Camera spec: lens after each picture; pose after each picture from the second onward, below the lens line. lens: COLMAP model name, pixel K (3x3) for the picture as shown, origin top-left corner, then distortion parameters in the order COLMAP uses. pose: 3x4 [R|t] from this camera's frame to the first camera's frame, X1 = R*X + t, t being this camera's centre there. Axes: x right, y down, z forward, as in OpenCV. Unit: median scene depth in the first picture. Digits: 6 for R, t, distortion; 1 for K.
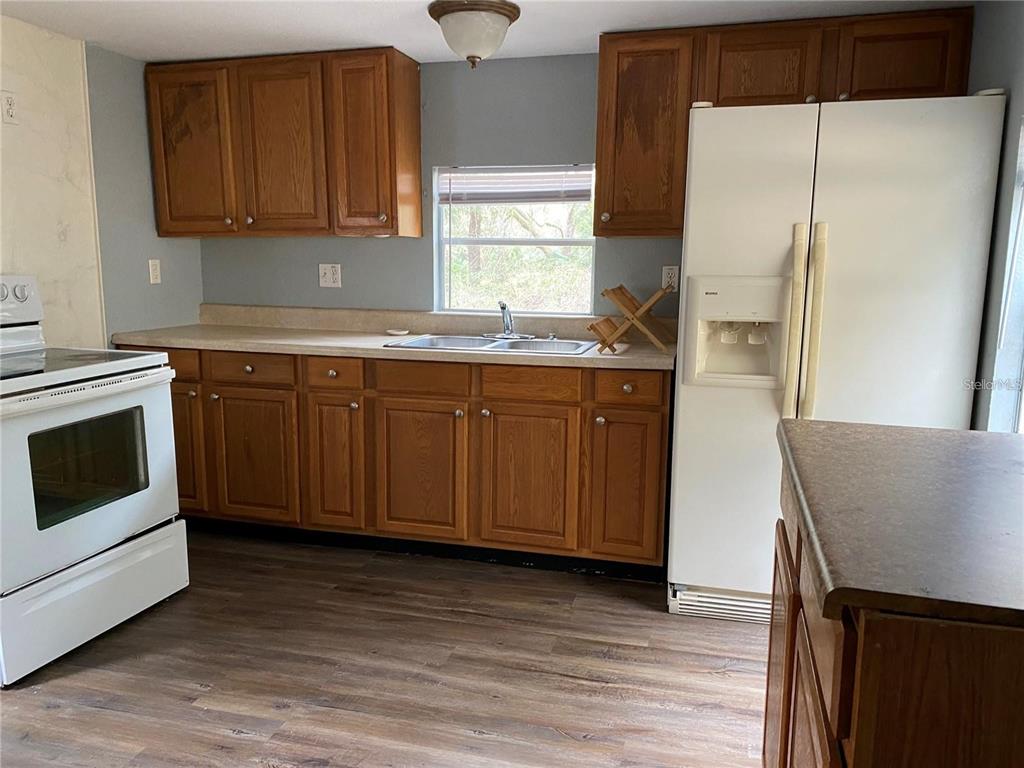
lens RADIAL K [[781.9, 0, 512.8], [0, 781.9, 391.1], [0, 0, 1]] dist [0.028829, -0.005988]
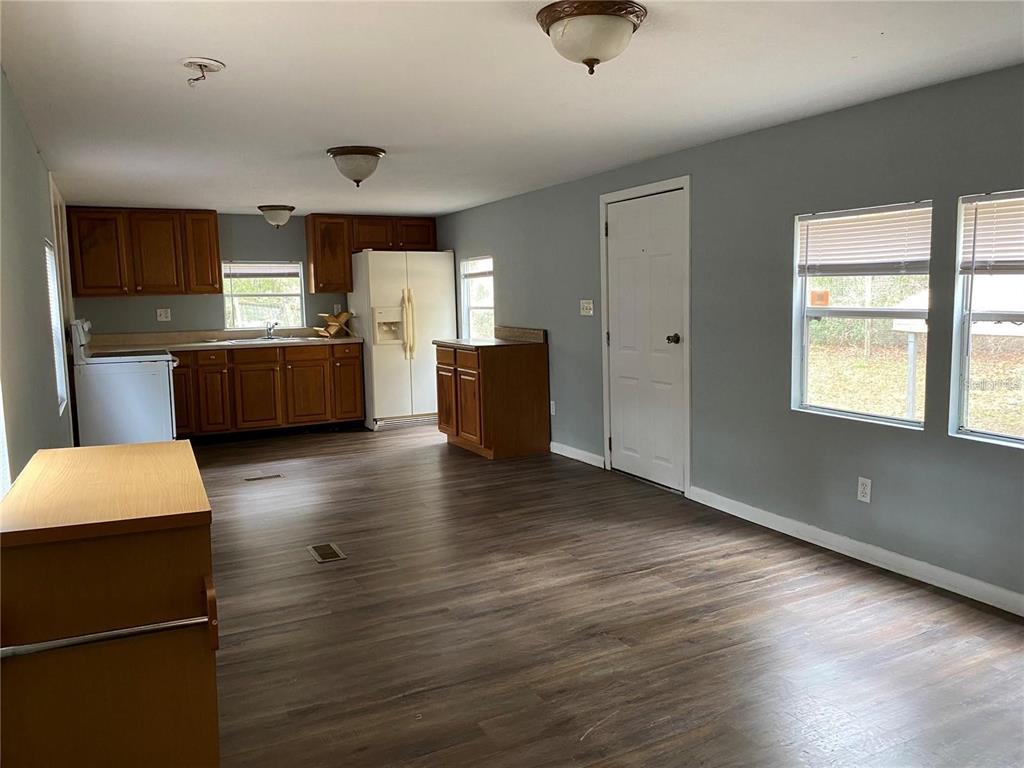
lens RADIAL K [[781.9, 0, 513.6], [0, 781.9, 382.3], [0, 0, 1]] dist [0.028829, -0.005988]
pose [[0.734350, -0.096811, 0.671832, -1.091146], [0.138416, 0.990337, -0.008589, 0.180180], [-0.664508, 0.099299, 0.740654, -1.167300]]
